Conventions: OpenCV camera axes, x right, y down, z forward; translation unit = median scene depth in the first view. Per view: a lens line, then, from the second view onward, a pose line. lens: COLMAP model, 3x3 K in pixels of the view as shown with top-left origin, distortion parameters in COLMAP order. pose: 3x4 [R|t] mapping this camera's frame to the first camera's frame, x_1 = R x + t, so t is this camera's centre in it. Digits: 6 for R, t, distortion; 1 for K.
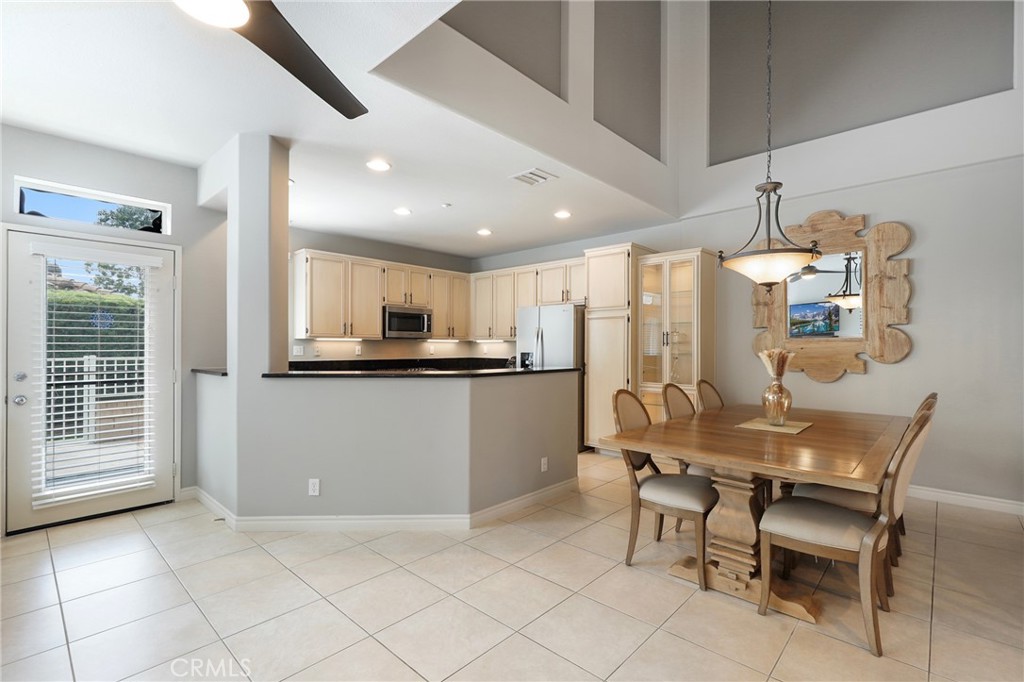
lens RADIAL K [[468.4, 0, 512.6], [0, 468.4, 344.3], [0, 0, 1]] dist [0.003580, -0.001341]
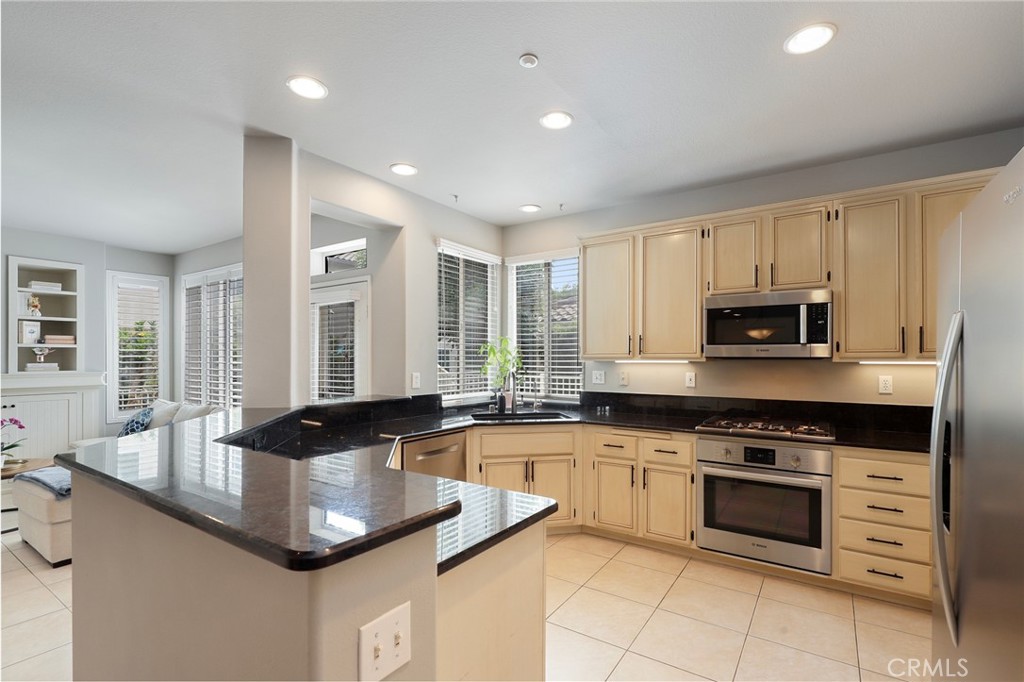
lens RADIAL K [[468.4, 0, 516.8], [0, 468.4, 359.3], [0, 0, 1]] dist [0.003580, -0.001341]
pose [[0.159047, -0.001150, -0.987270, 0.324199], [0.004646, 0.999989, -0.000416, -0.020059], [0.987260, -0.004520, 0.159050, 1.024783]]
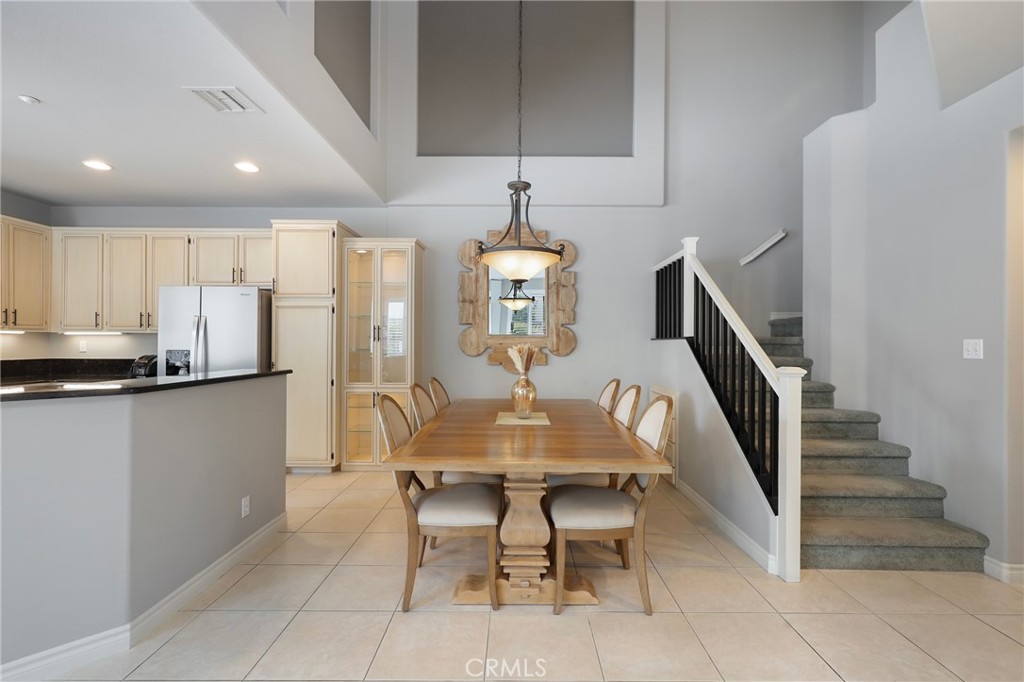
lens RADIAL K [[468.4, 0, 517.3], [0, 468.4, 341.7], [0, 0, 1]] dist [0.003580, -0.001341]
pose [[0.733537, 0.001584, 0.679647, -0.104499], [-0.004689, 0.999985, 0.002731, 0.000774], [-0.679633, -0.005190, 0.733534, 0.175700]]
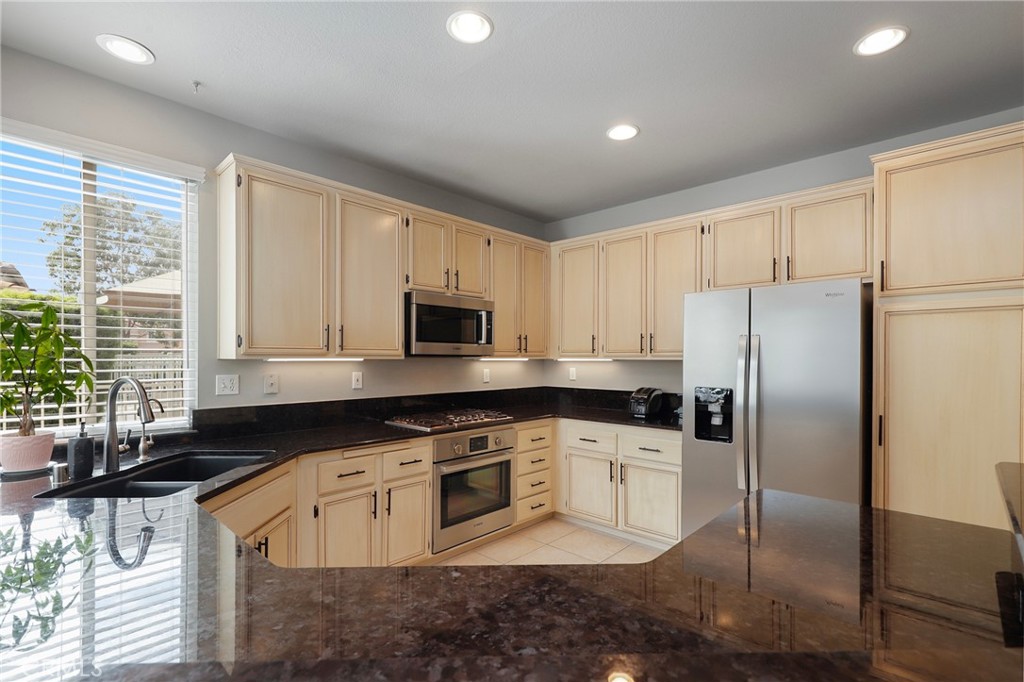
lens RADIAL K [[468.4, 0, 513.5], [0, 468.4, 358.0], [0, 0, 1]] dist [0.003580, -0.001341]
pose [[0.999995, -0.000263, -0.003129, -0.233265], [0.000277, 0.999989, 0.004610, -0.019971], [0.003128, -0.004611, 0.999984, 0.728792]]
